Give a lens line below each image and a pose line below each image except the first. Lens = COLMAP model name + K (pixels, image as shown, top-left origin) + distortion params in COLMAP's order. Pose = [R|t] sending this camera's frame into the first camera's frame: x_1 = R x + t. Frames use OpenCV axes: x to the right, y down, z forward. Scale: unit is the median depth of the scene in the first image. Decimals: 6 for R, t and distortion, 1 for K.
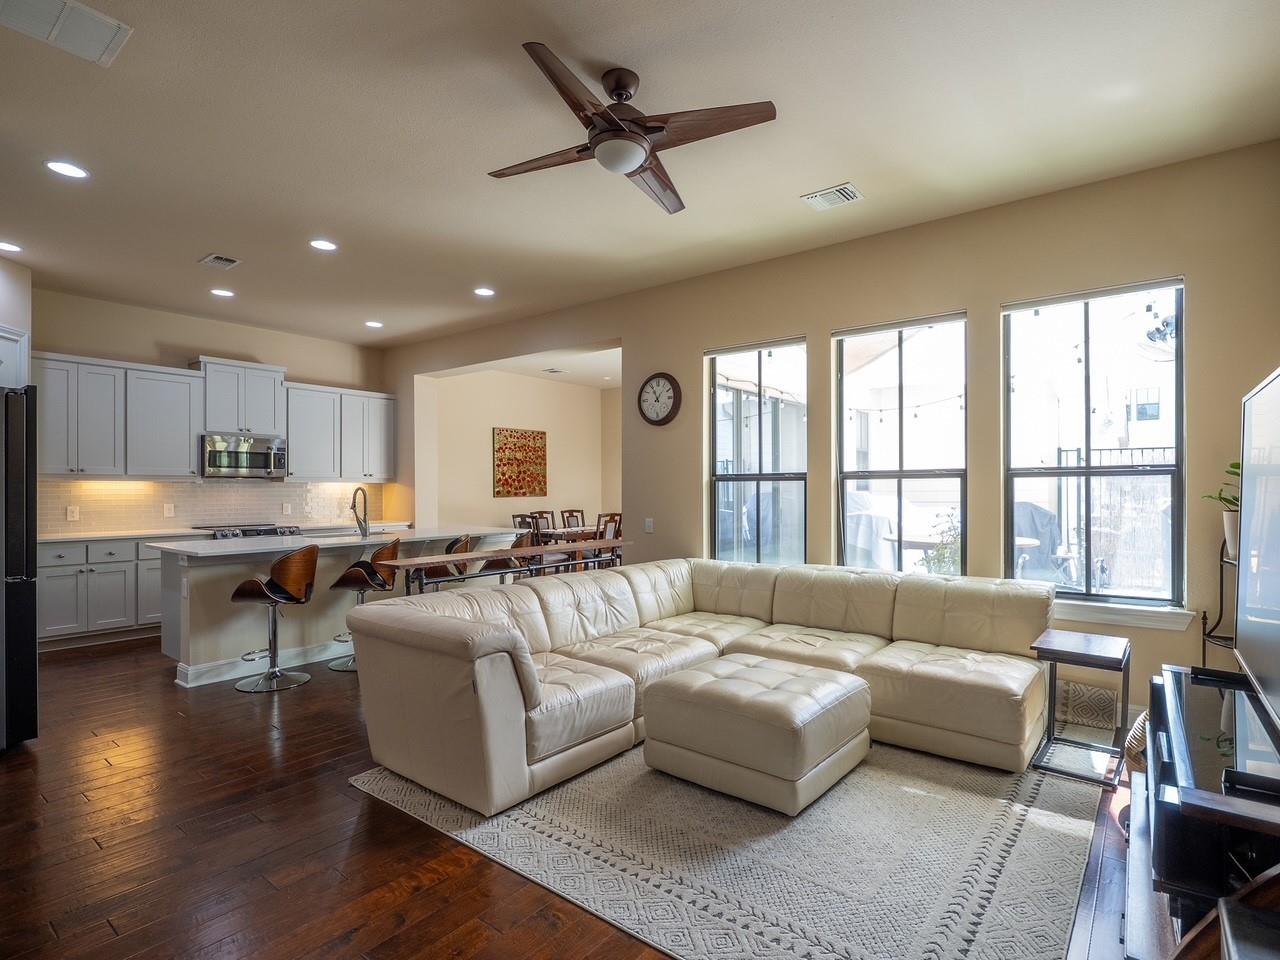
lens RADIAL K [[655.6, 0, 657.4], [0, 655.6, 489.6], [0, 0, 1]] dist [-0.003863, -0.001737]
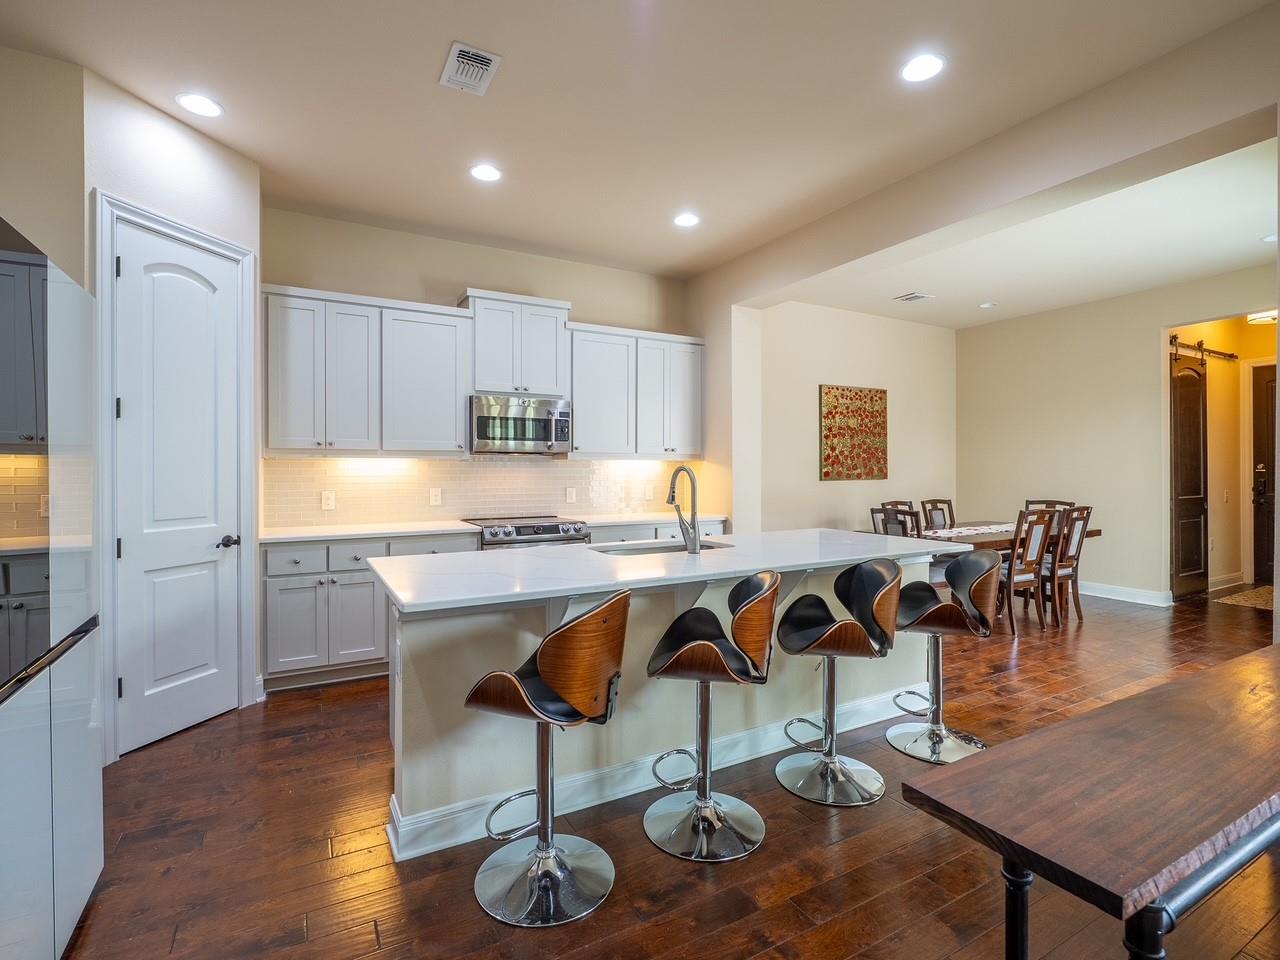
lens RADIAL K [[610.4, 0, 632.8], [0, 610.4, 473.5], [0, 0, 1]] dist [-0.006231, -0.001461]
pose [[0.914909, 0.003887, -0.403641, -0.213223], [-0.001236, 0.999976, 0.006828, -0.000470], [0.403657, -0.005748, 0.914892, 0.378308]]
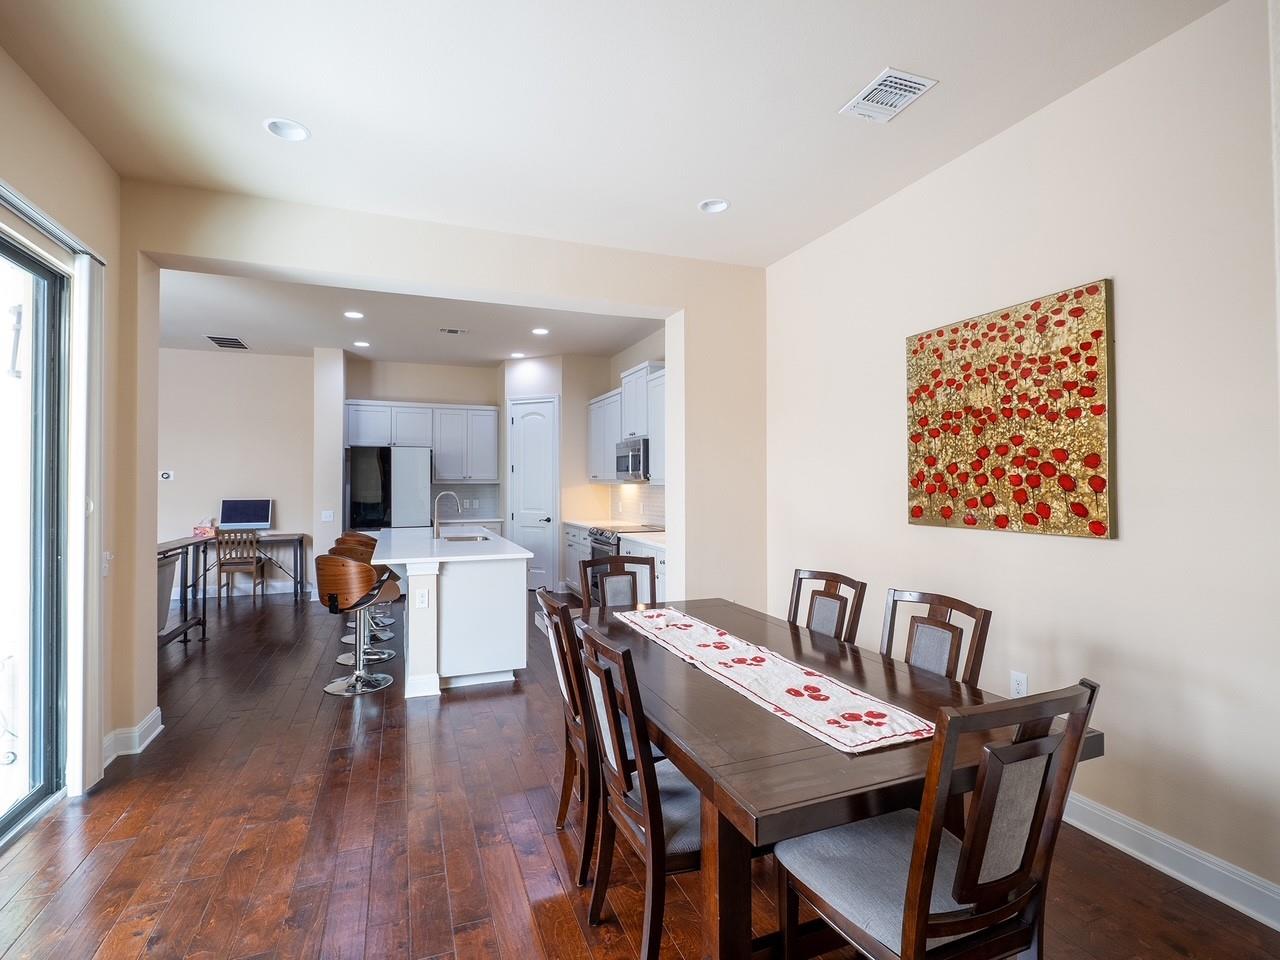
lens RADIAL K [[610.4, 0, 632.8], [0, 610.4, 473.5], [0, 0, 1]] dist [-0.006231, -0.001461]
pose [[-0.524080, -0.006960, -0.851641, 0.164773], [0.002554, 0.999949, -0.009743, -0.017619], [0.851665, -0.007281, -0.524035, 1.338215]]
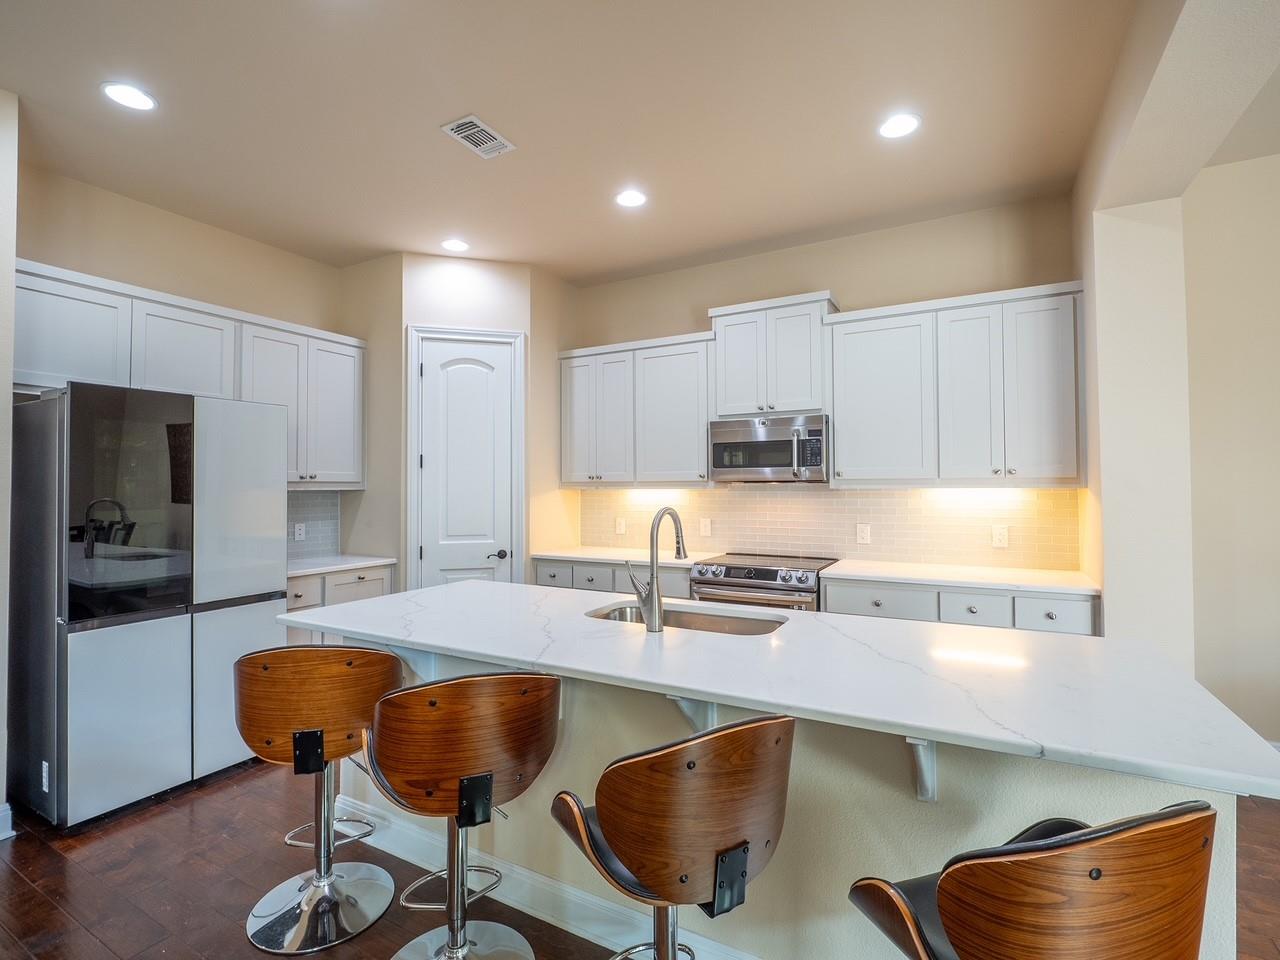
lens RADIAL K [[610.4, 0, 632.8], [0, 610.4, 473.5], [0, 0, 1]] dist [-0.006231, -0.001461]
pose [[0.140766, -0.020564, -0.989829, -0.057317], [0.004341, 0.999787, -0.020154, -0.013559], [0.990033, -0.001460, 0.140825, 0.703226]]
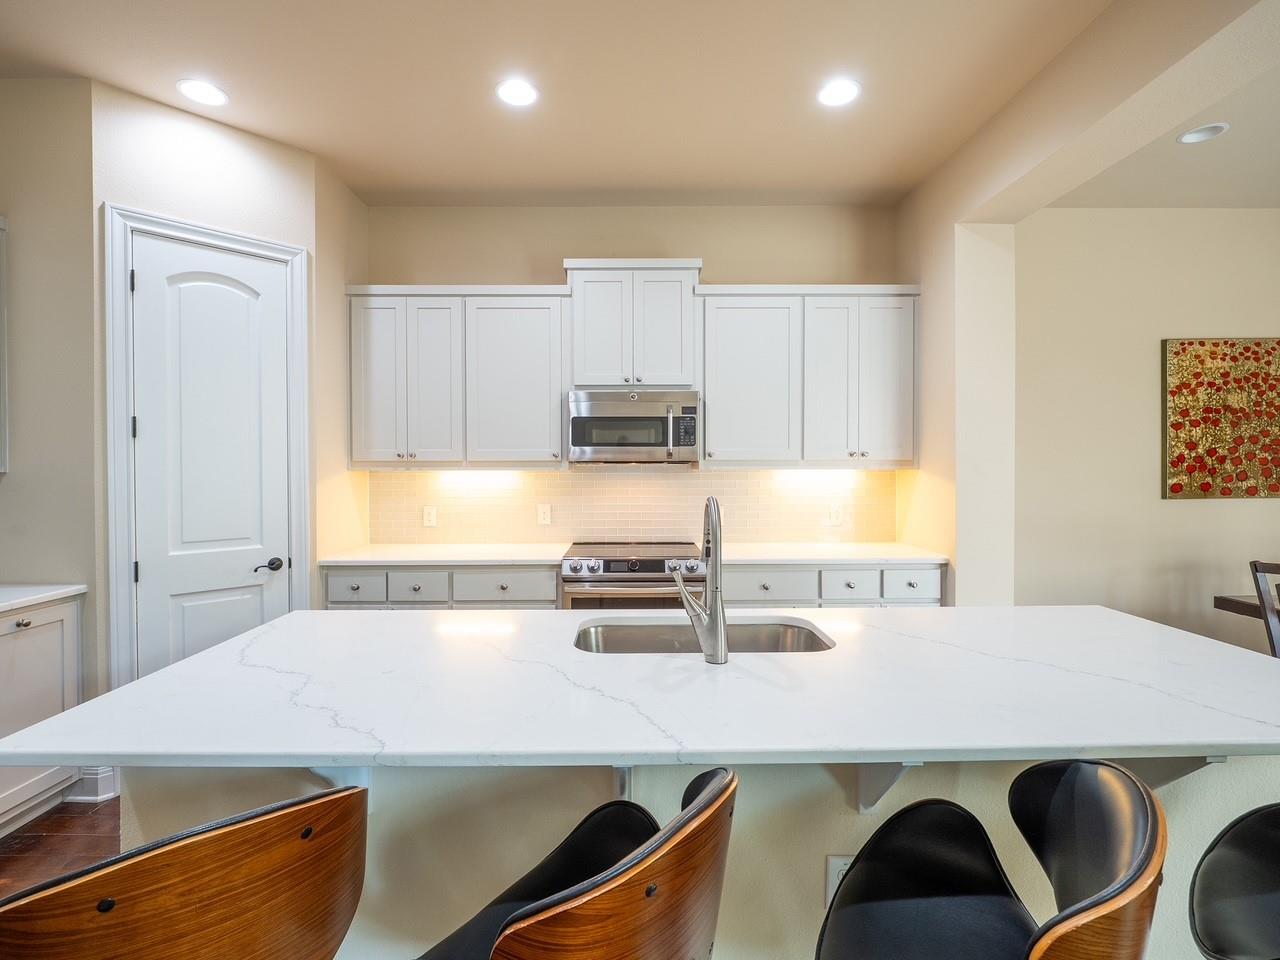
lens RADIAL K [[610.4, 0, 632.8], [0, 610.4, 473.5], [0, 0, 1]] dist [-0.006231, -0.001461]
pose [[0.612858, 0.011063, -0.790116, -0.186818], [0.001697, 0.999881, 0.015316, -0.015087], [0.790191, -0.010727, 0.612766, 0.600995]]
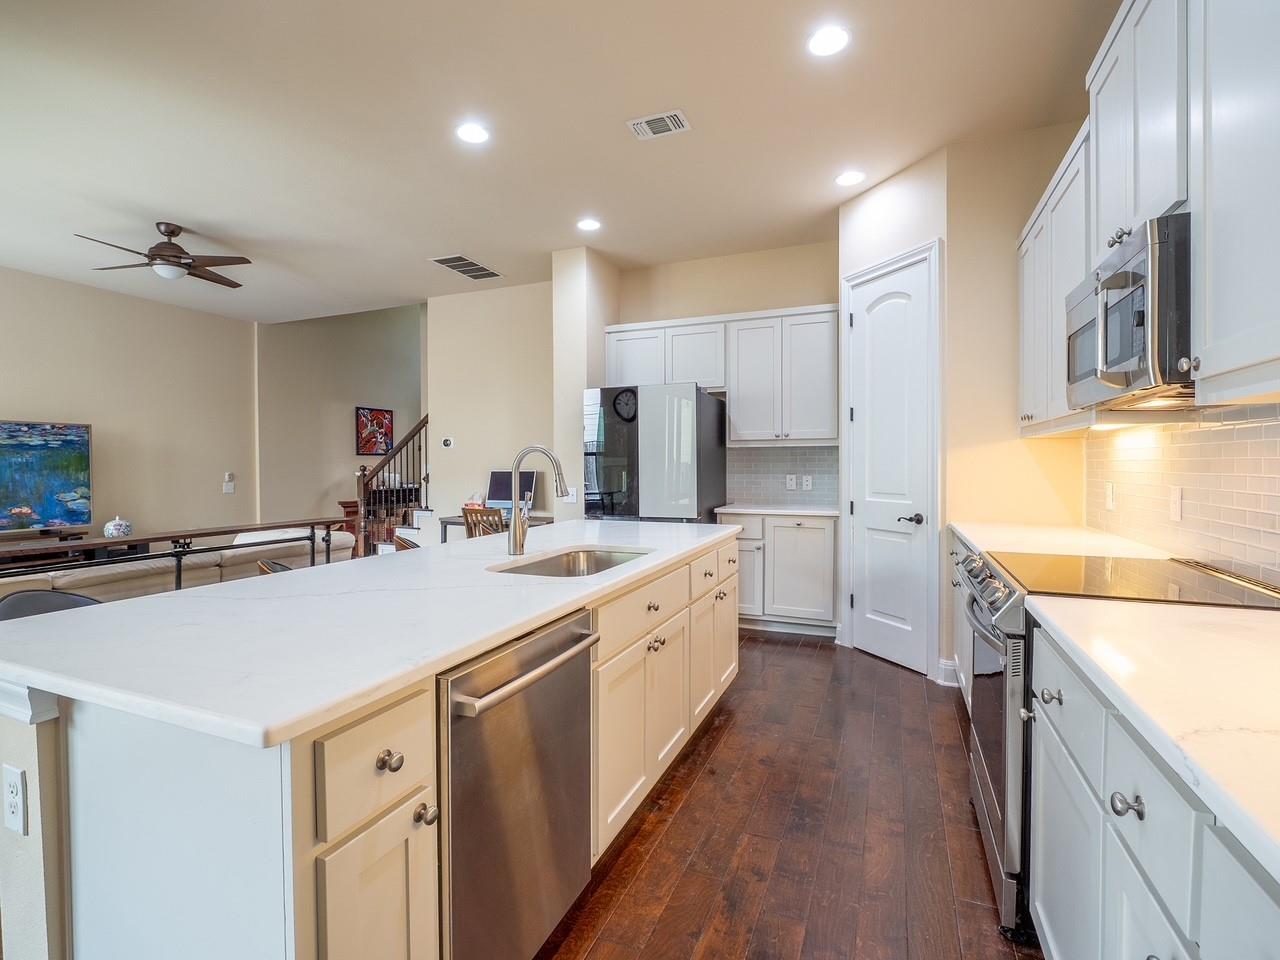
lens RADIAL K [[610.4, 0, 632.8], [0, 610.4, 473.5], [0, 0, 1]] dist [-0.006231, -0.001461]
pose [[-0.968194, 0.010662, -0.249973, -0.315366], [0.006961, 0.999853, 0.015685, 0.006322], [0.250104, 0.013447, -0.968126, 1.074818]]
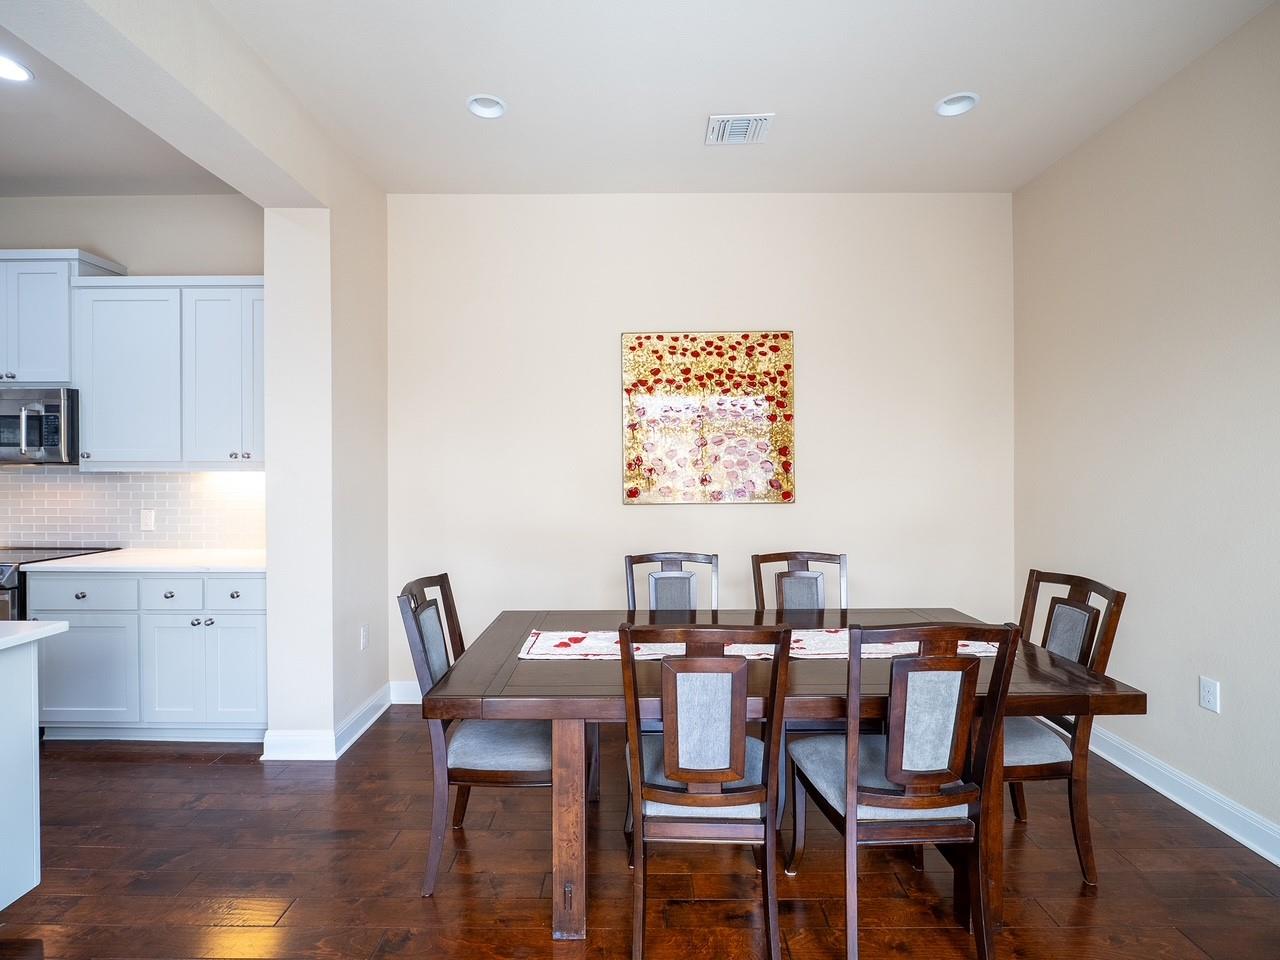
lens RADIAL K [[610.4, 0, 632.8], [0, 610.4, 473.5], [0, 0, 1]] dist [-0.006231, -0.001461]
pose [[0.605128, 0.007223, -0.796096, 0.074017], [-0.001025, 0.999965, 0.008293, -0.013198], [0.796128, -0.004202, 0.605114, 0.989561]]
